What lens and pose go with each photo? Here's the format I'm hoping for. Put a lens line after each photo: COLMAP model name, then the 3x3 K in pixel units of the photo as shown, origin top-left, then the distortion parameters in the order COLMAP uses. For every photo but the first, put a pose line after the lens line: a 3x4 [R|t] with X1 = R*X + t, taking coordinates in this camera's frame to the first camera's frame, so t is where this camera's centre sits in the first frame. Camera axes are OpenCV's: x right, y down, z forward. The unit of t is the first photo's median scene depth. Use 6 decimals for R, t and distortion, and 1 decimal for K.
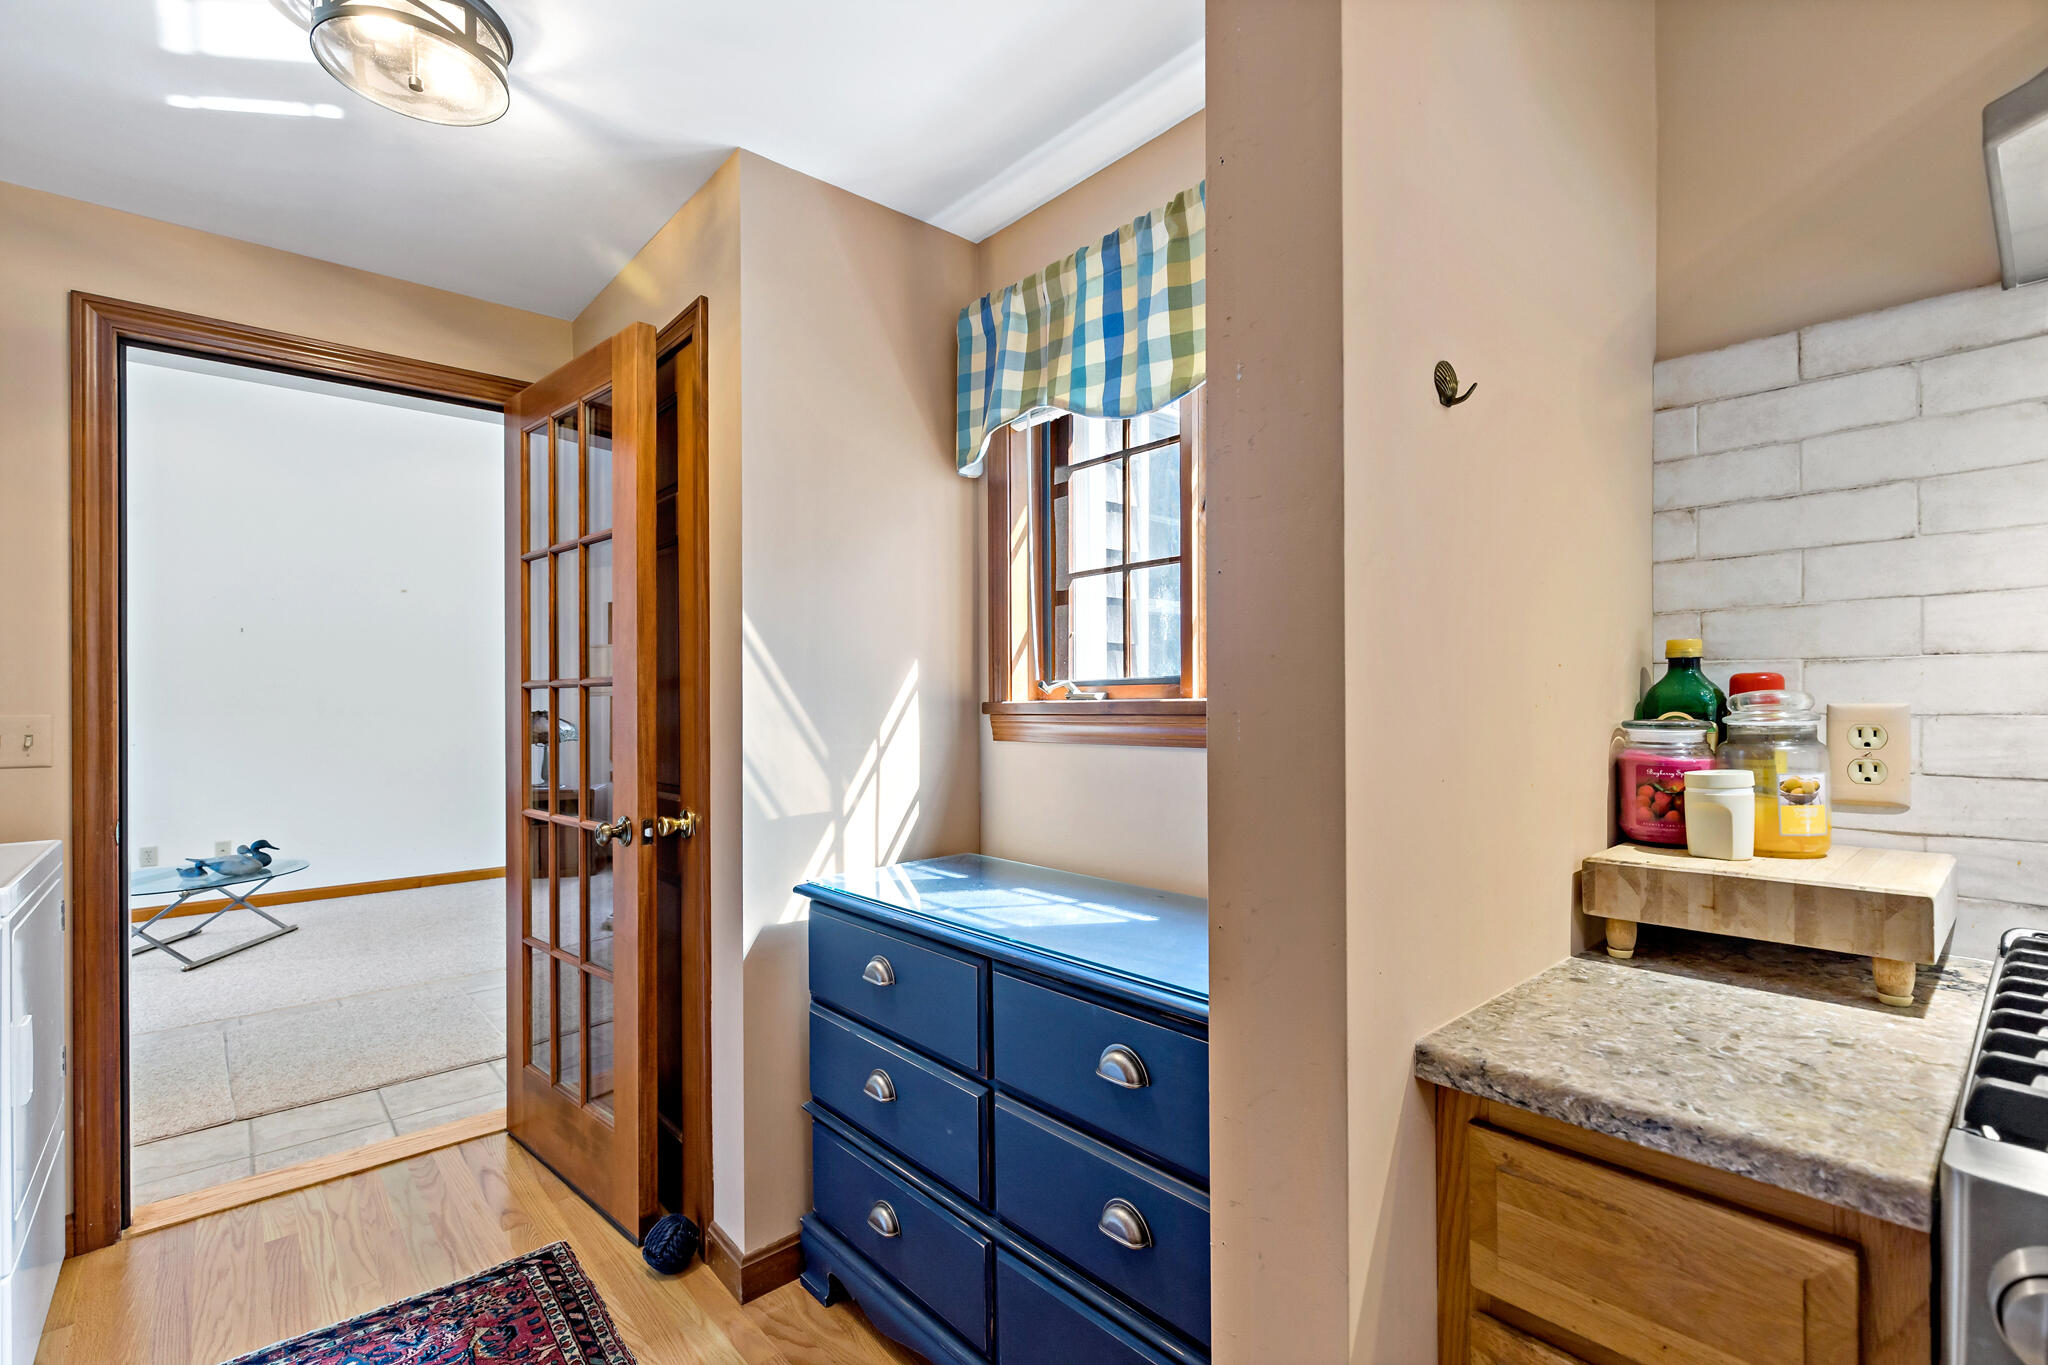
lens RADIAL K [[927.3, 0, 1036.2], [0, 927.3, 709.2], [0, 0, 1]] dist [0.007709, -0.001817]
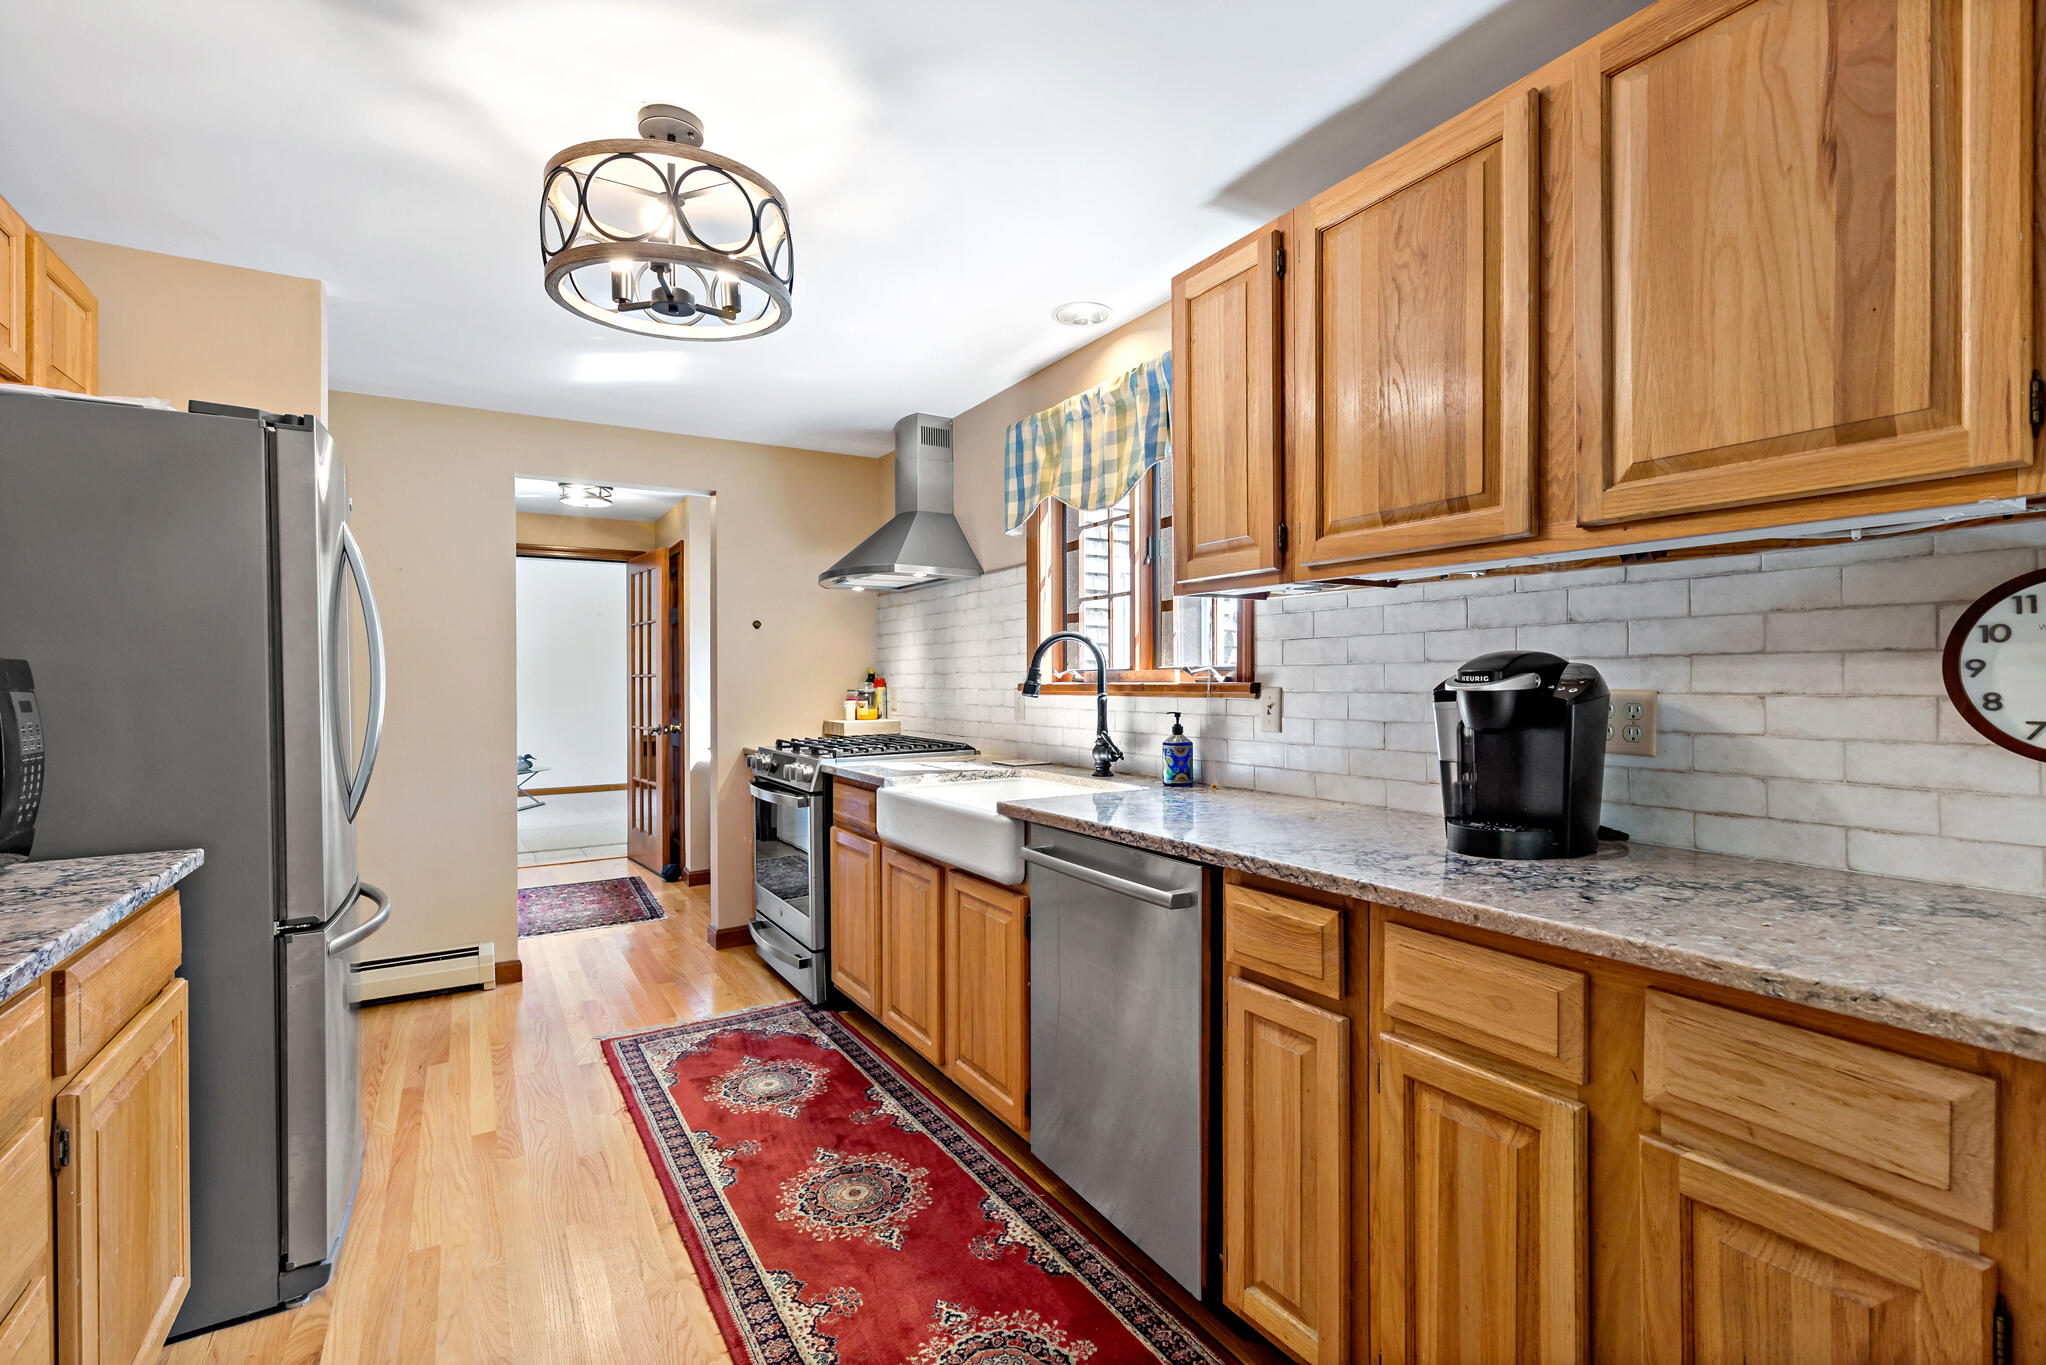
lens RADIAL K [[926.4, 0, 1036.6], [0, 926.4, 692.0], [0, 0, 1]] dist [0.007709, -0.001817]
pose [[0.985088, 0.008981, -0.171817, 2.176949], [-0.008894, 0.999960, 0.001271, 0.014713], [0.171822, 0.000276, 0.985128, -2.919737]]
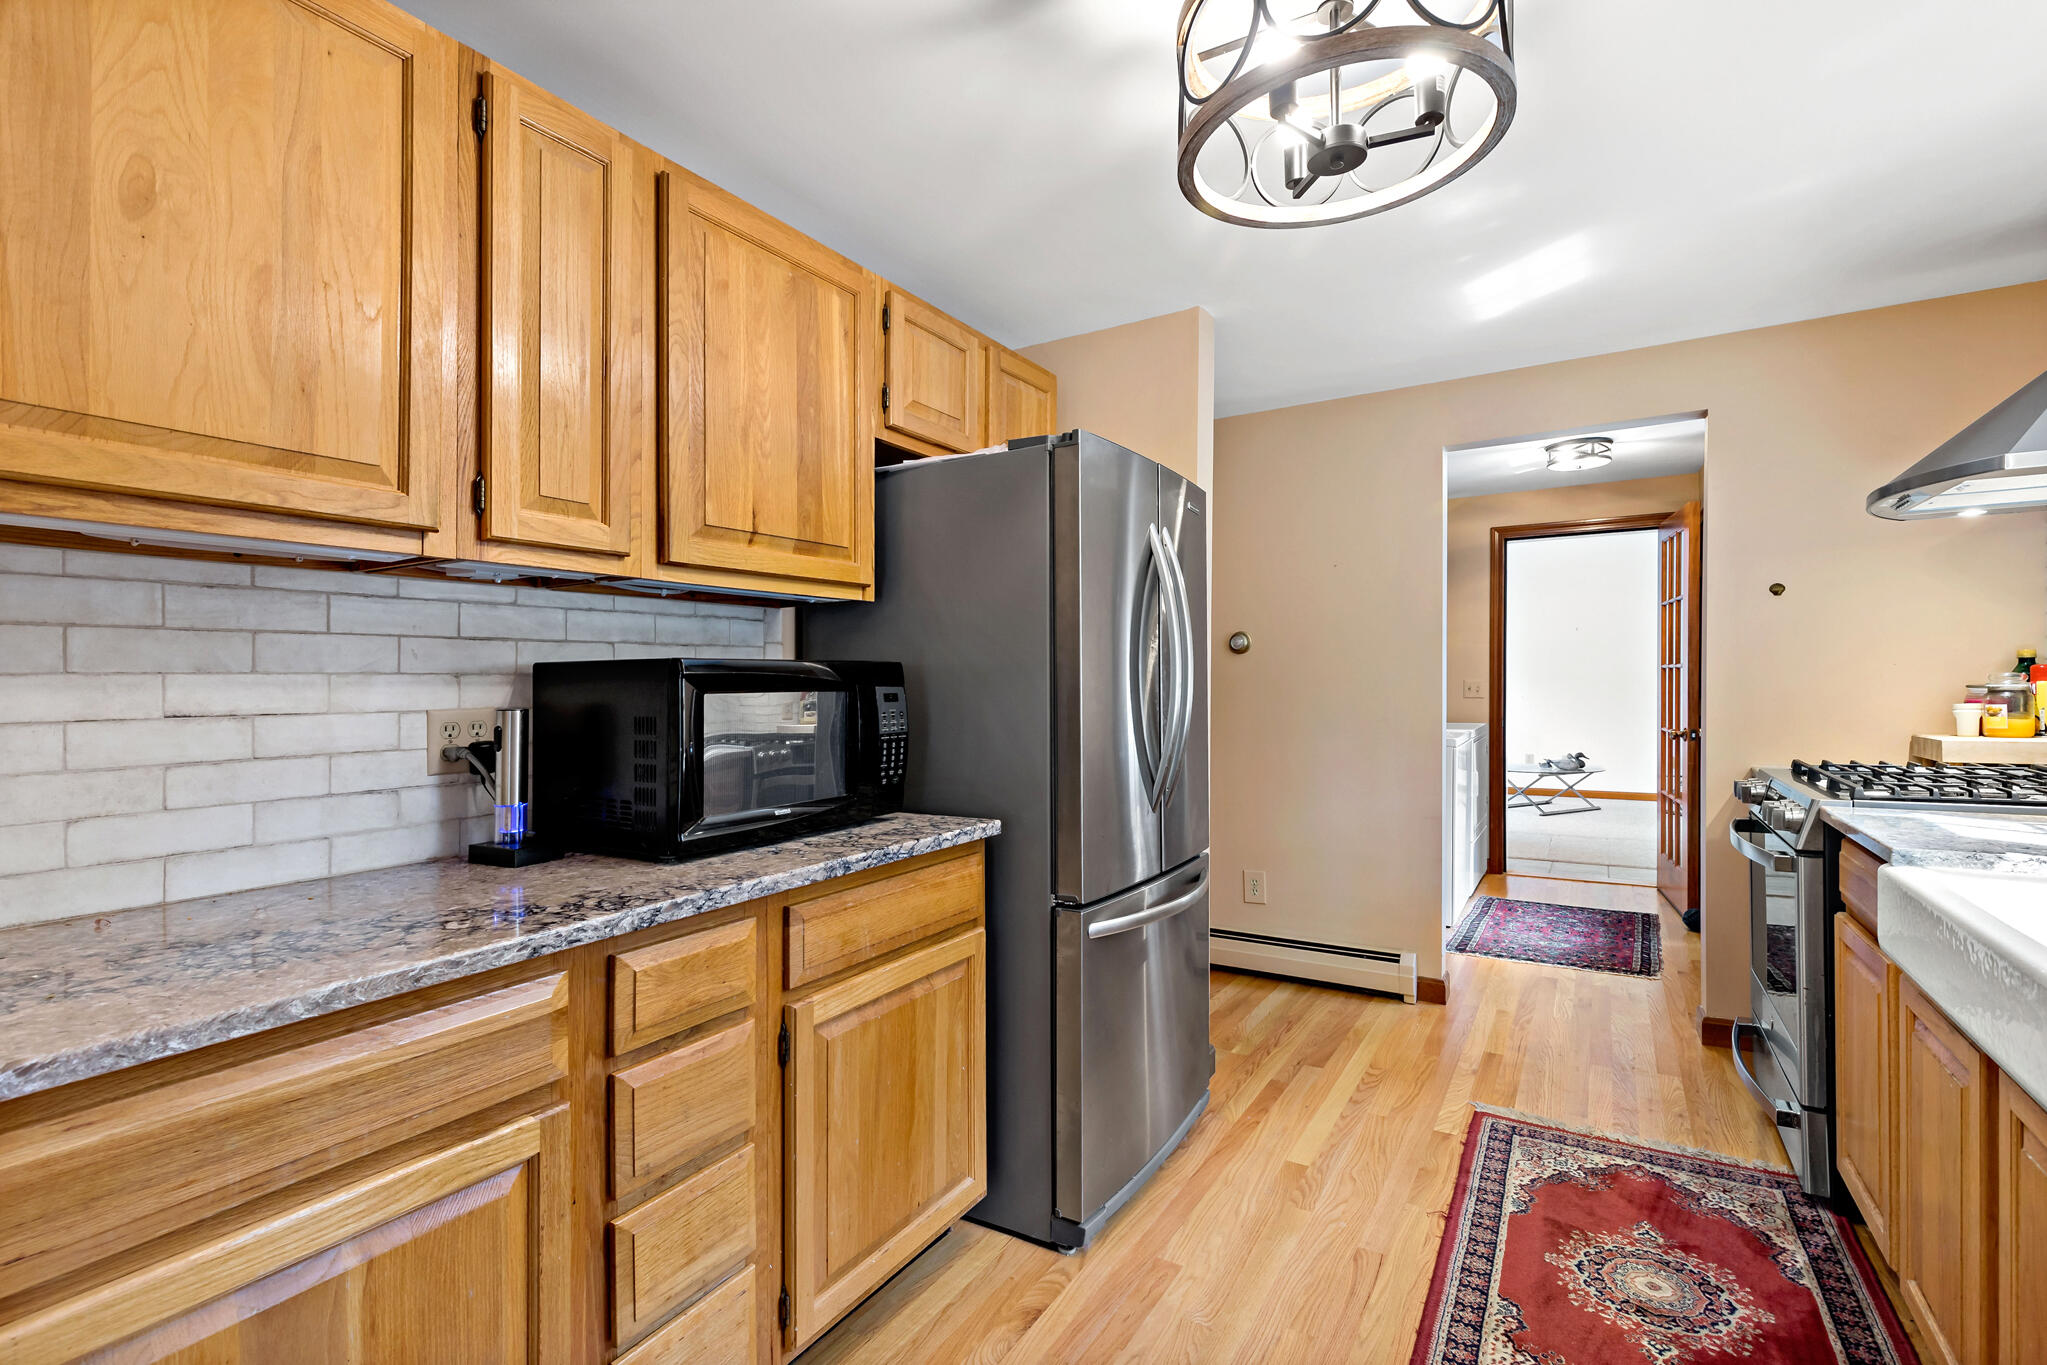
lens RADIAL K [[926.8, 0, 1030.7], [0, 926.8, 682.2], [0, 0, 1]] dist [0.007709, -0.001817]
pose [[0.290701, 0.009574, -0.956766, 2.294224], [-0.005607, 0.999950, 0.008302, 0.003718], [0.956797, 0.002951, 0.290740, -2.104548]]
